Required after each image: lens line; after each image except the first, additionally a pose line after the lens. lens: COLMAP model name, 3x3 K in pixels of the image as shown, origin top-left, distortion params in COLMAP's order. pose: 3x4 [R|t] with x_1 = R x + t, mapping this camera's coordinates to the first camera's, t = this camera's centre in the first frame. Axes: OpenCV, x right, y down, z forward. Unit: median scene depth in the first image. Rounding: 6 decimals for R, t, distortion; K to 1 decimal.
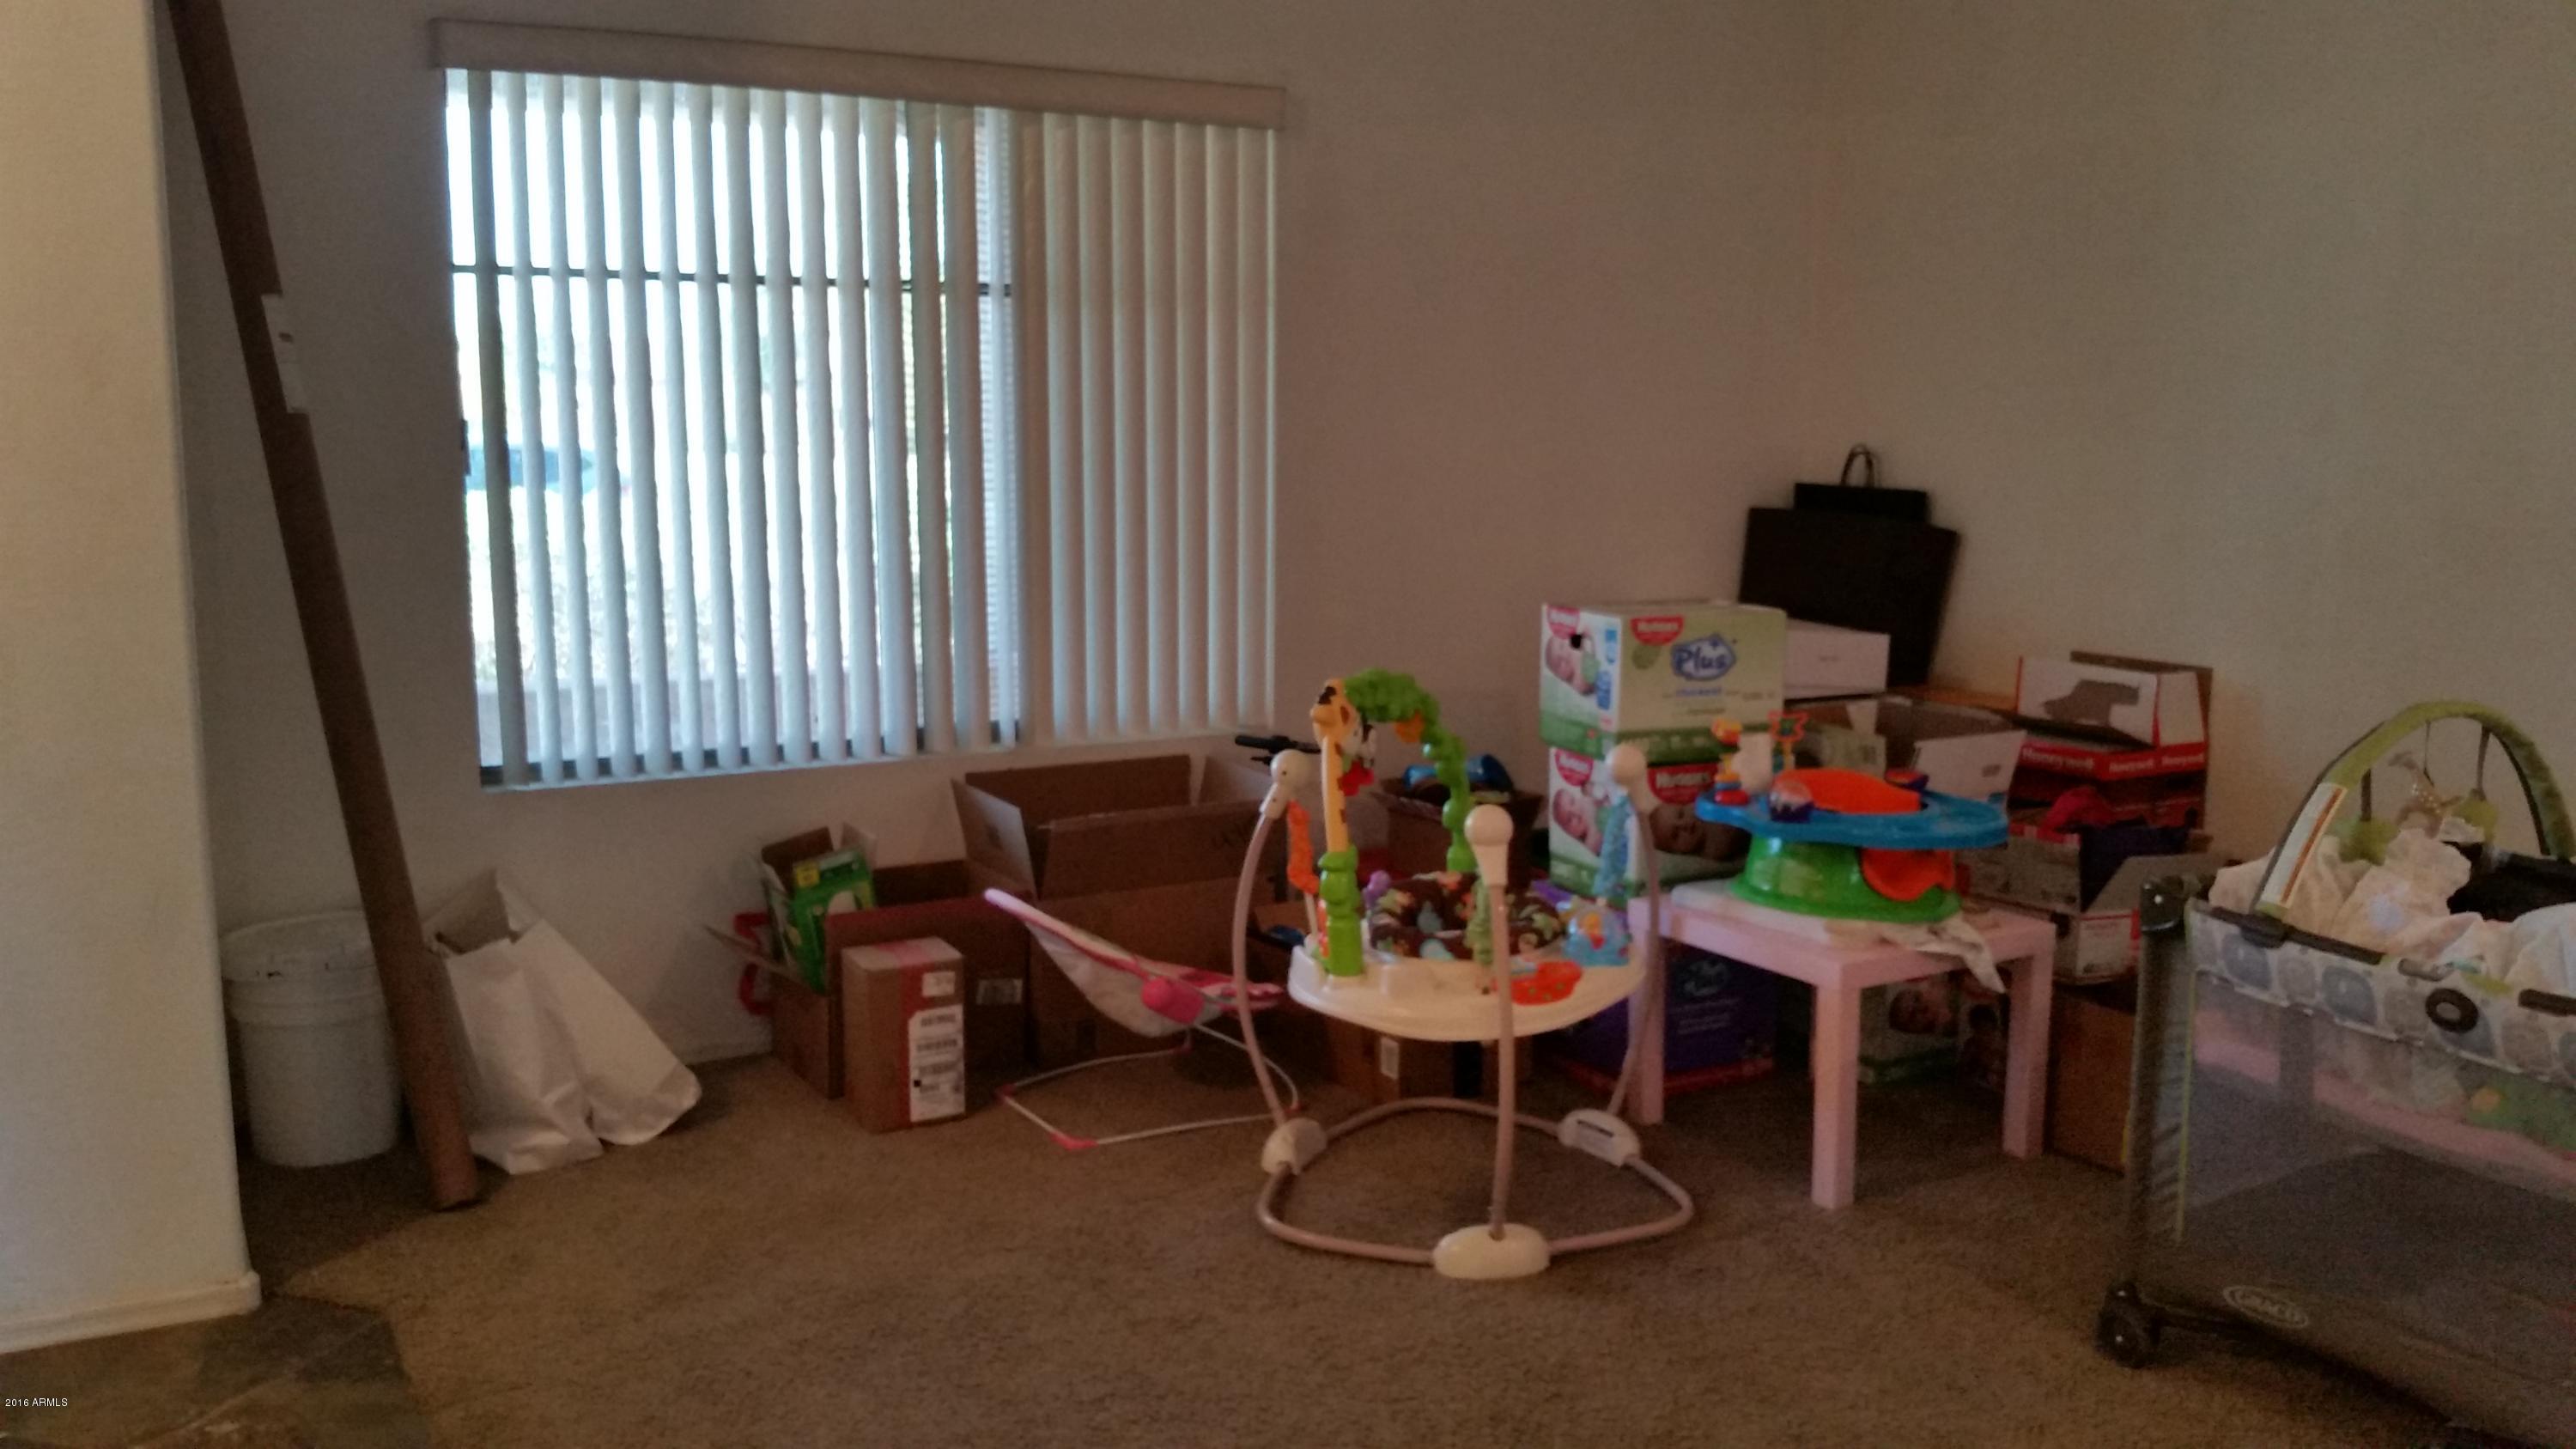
lens RADIAL K [[2129.8, 0, 1288.0], [0, 2129.8, 724.5], [0, 0, 1]] dist [0.150994, -0.293576]
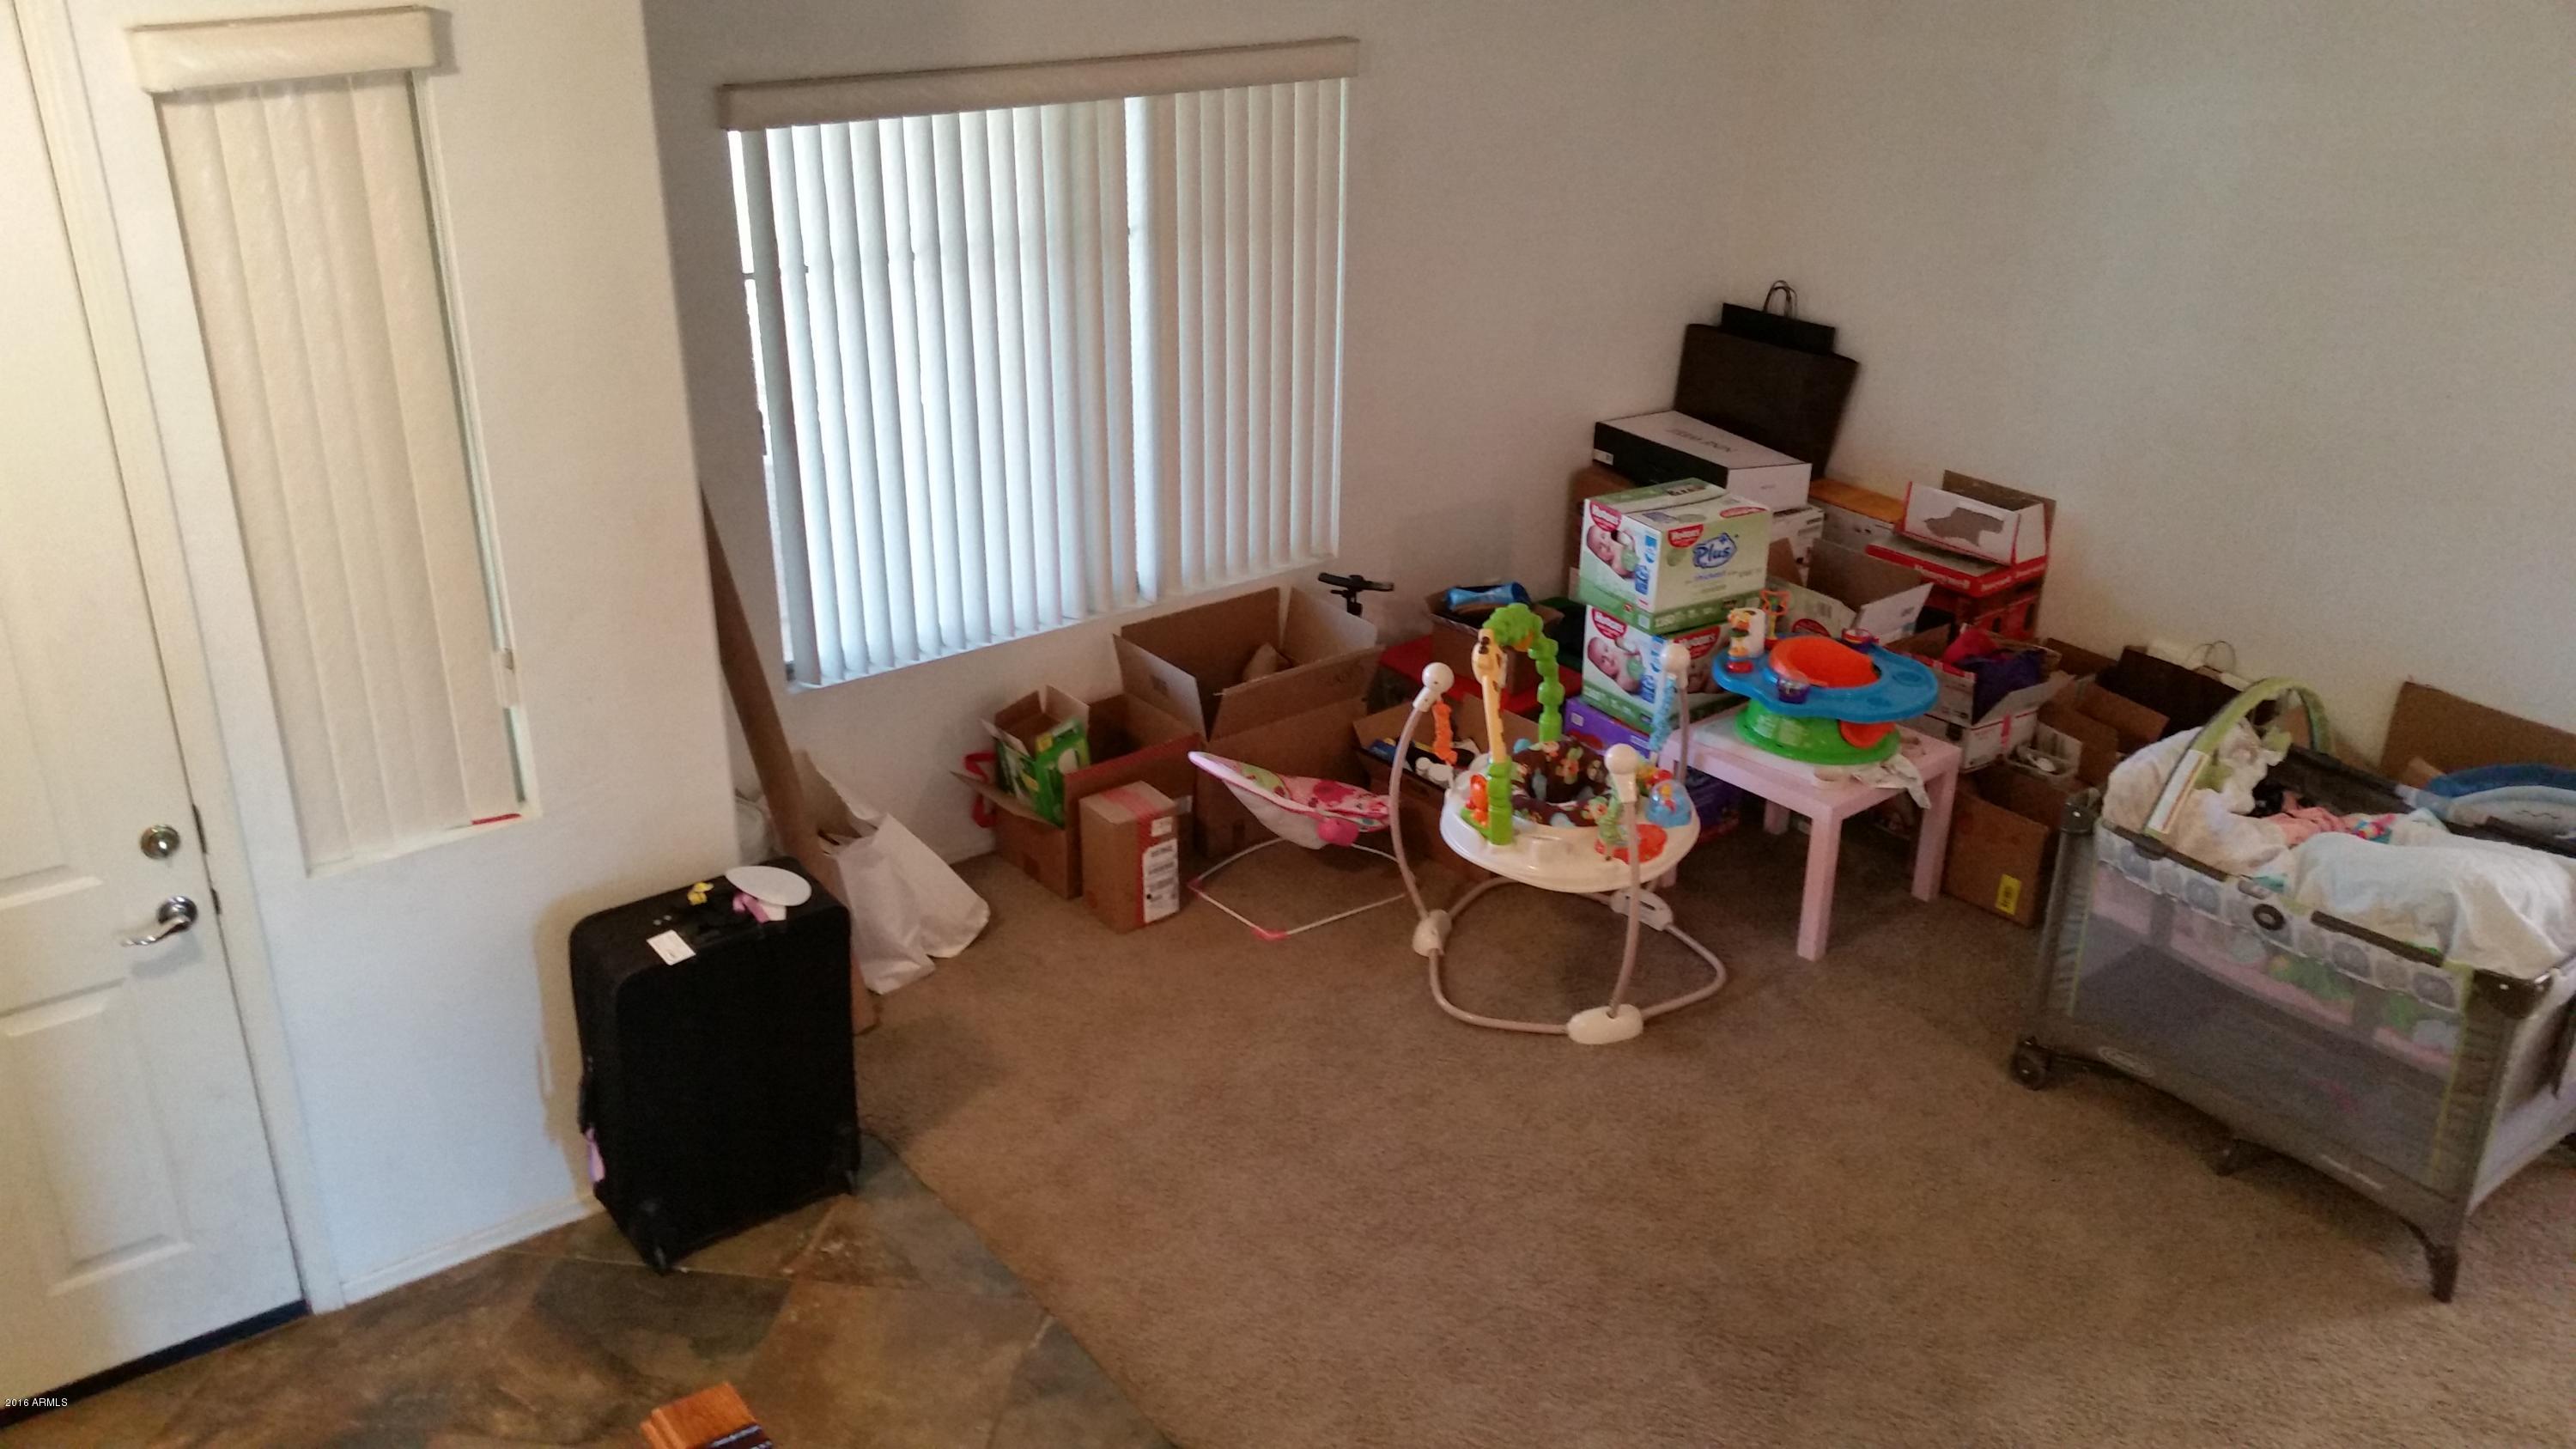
lens RADIAL K [[2111.6, 0, 1288.0], [0, 2111.6, 724.5], [0, 0, 1]] dist [0.182330, -0.371450]
pose [[0.989009, -0.054264, 0.137534, -0.265263], [0.015992, 0.964019, 0.265351, -0.292583], [-0.146985, -0.260235, 0.954292, -0.261813]]
